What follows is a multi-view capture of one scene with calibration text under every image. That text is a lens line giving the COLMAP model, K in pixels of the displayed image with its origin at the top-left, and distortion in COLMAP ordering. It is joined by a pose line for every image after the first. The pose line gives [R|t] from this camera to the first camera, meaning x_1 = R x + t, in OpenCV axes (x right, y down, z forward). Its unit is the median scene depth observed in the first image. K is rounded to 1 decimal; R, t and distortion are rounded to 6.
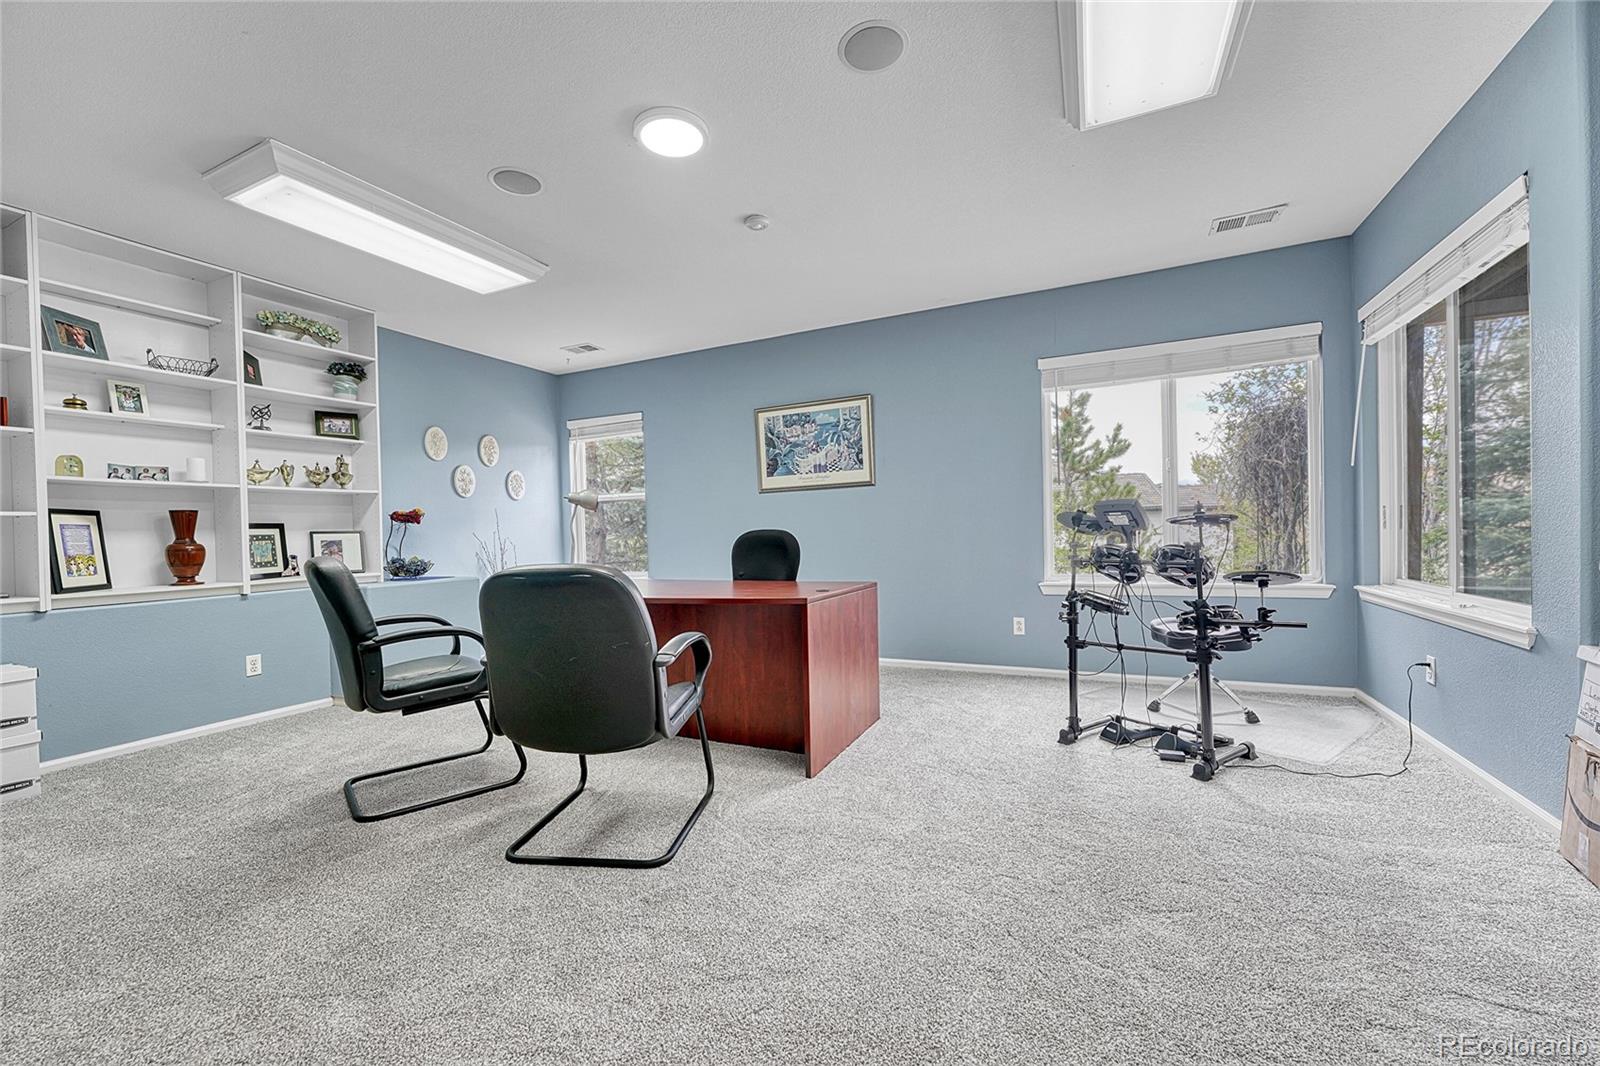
lens RADIAL K [[632.5, 0, 797.8], [0, 632.5, 534.2], [0, 0, 1]] dist [-0.006220, 0.000768]
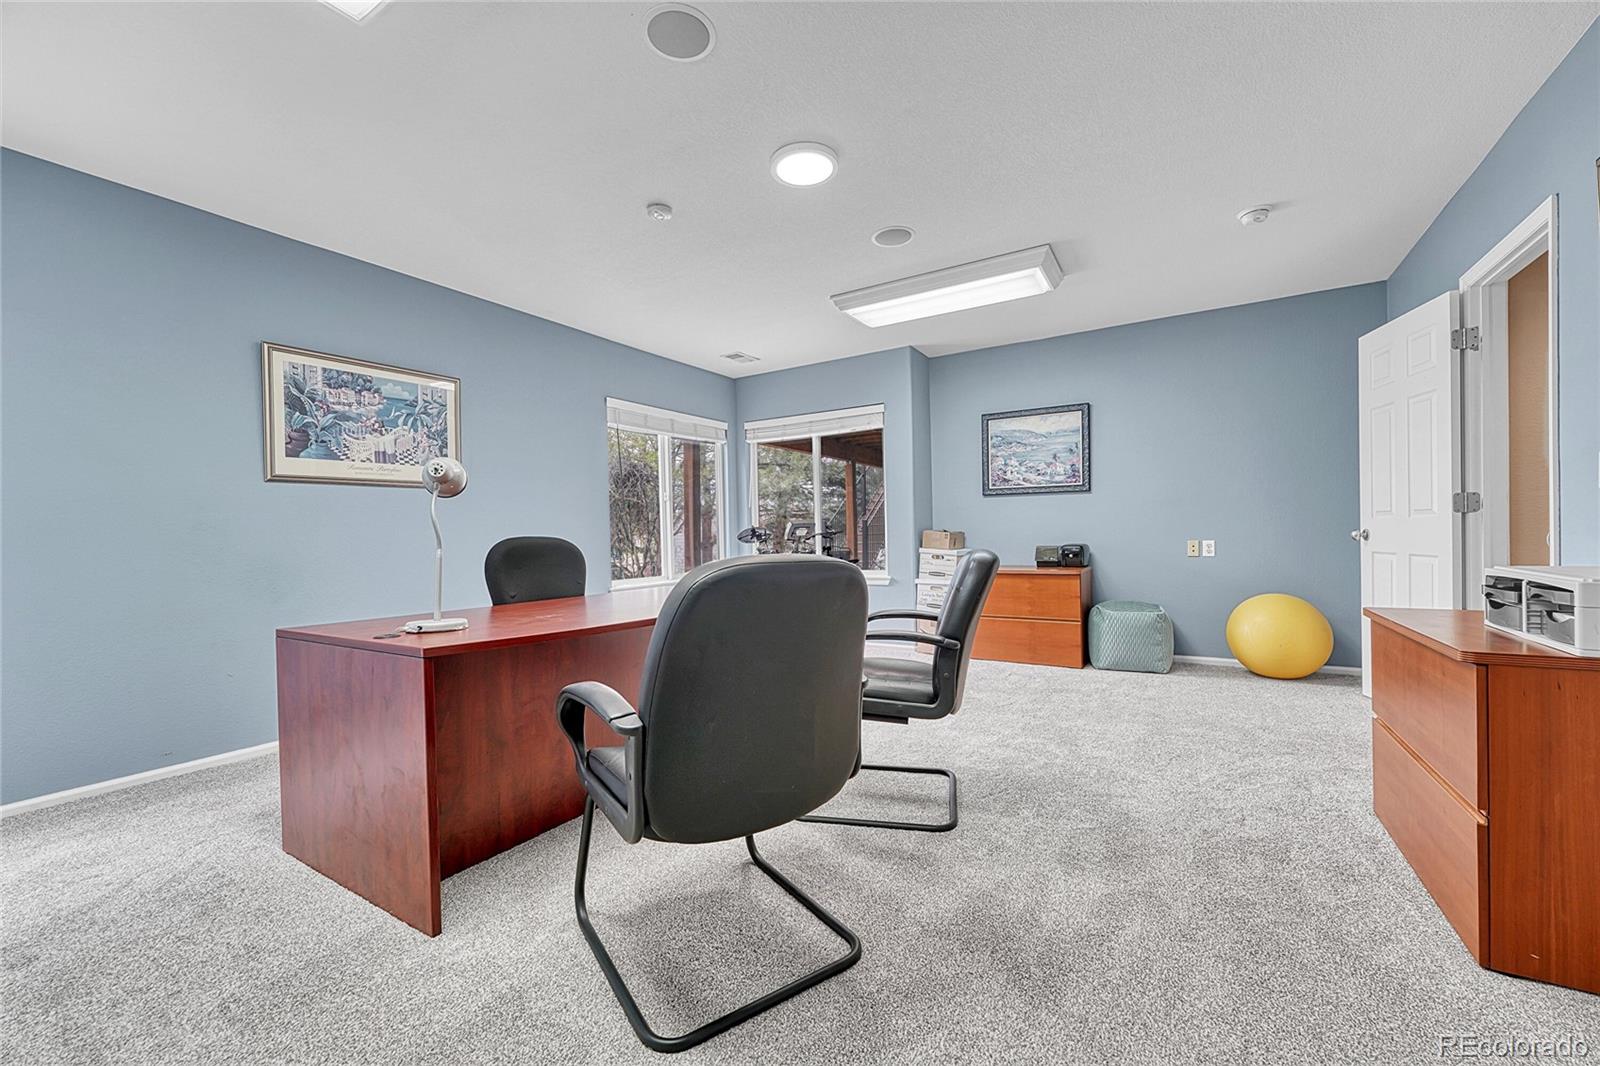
lens RADIAL K [[632.5, 0, 796.1], [0, 632.5, 539.1], [0, 0, 1]] dist [-0.006220, 0.000768]
pose [[0.111288, 0.015371, 0.993669, -0.632200], [0.021183, 0.999617, -0.017836, 0.012427], [-0.993562, 0.023034, 0.110920, 0.454148]]
